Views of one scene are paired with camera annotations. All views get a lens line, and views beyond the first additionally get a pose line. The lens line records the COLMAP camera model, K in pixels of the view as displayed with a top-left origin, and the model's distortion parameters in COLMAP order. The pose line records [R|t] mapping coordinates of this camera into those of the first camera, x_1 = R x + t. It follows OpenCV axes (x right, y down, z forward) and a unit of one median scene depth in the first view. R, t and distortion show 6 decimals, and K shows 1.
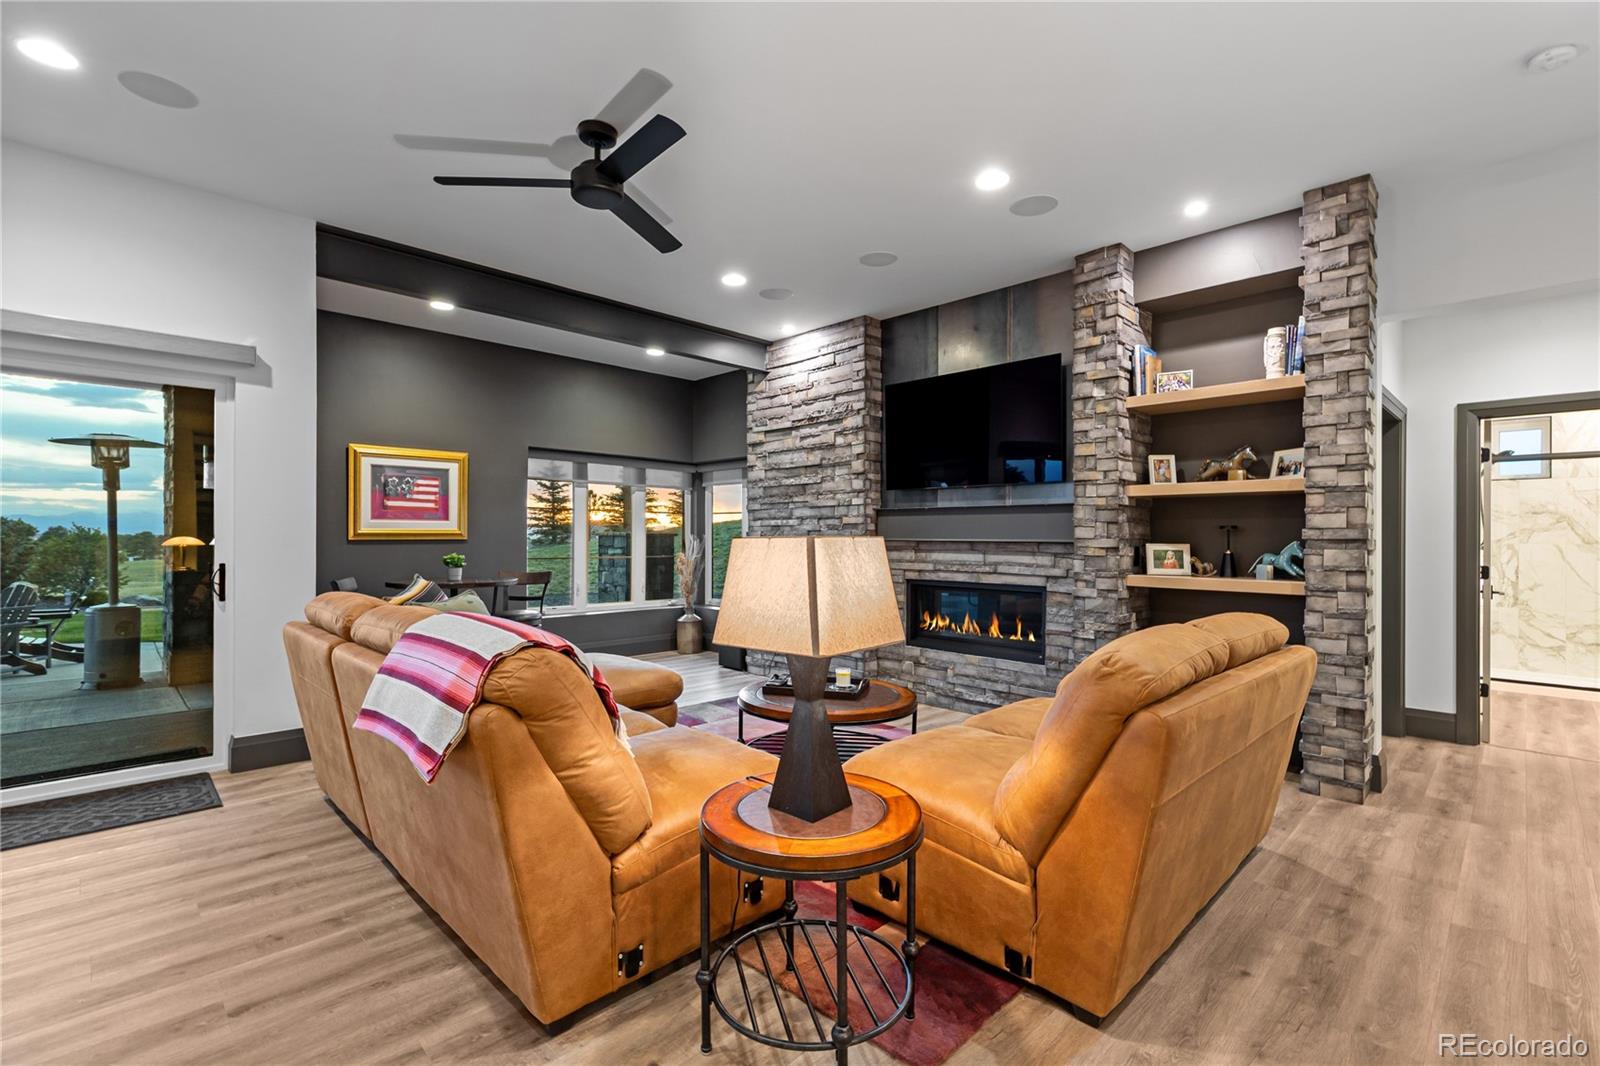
lens RADIAL K [[717.4, 0, 802.4], [0, 717.4, 541.7], [0, 0, 1]] dist [0.006499, -0.000486]
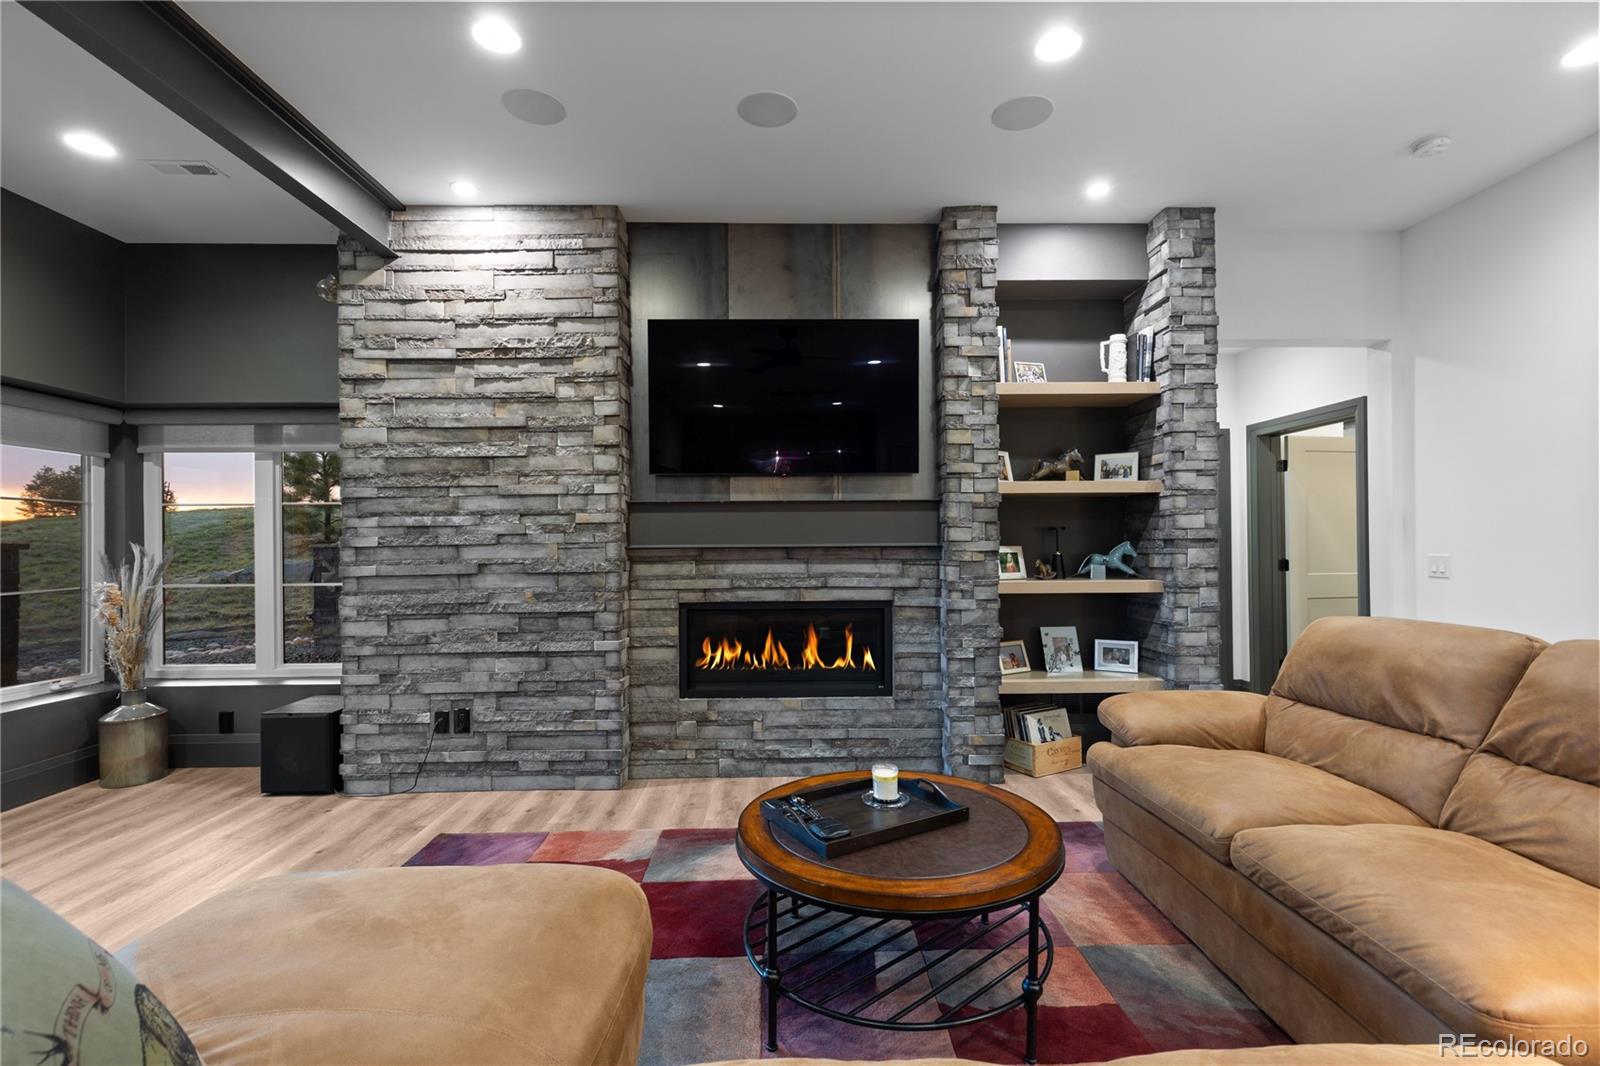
lens RADIAL K [[717.4, 0, 802.4], [0, 717.4, 541.7], [0, 0, 1]] dist [0.006499, -0.000486]
pose [[0.687389, -0.009271, 0.726230, -0.308698], [0.016689, 0.999856, -0.003033, -0.003763], [-0.726098, 0.014205, 0.687445, 0.480894]]
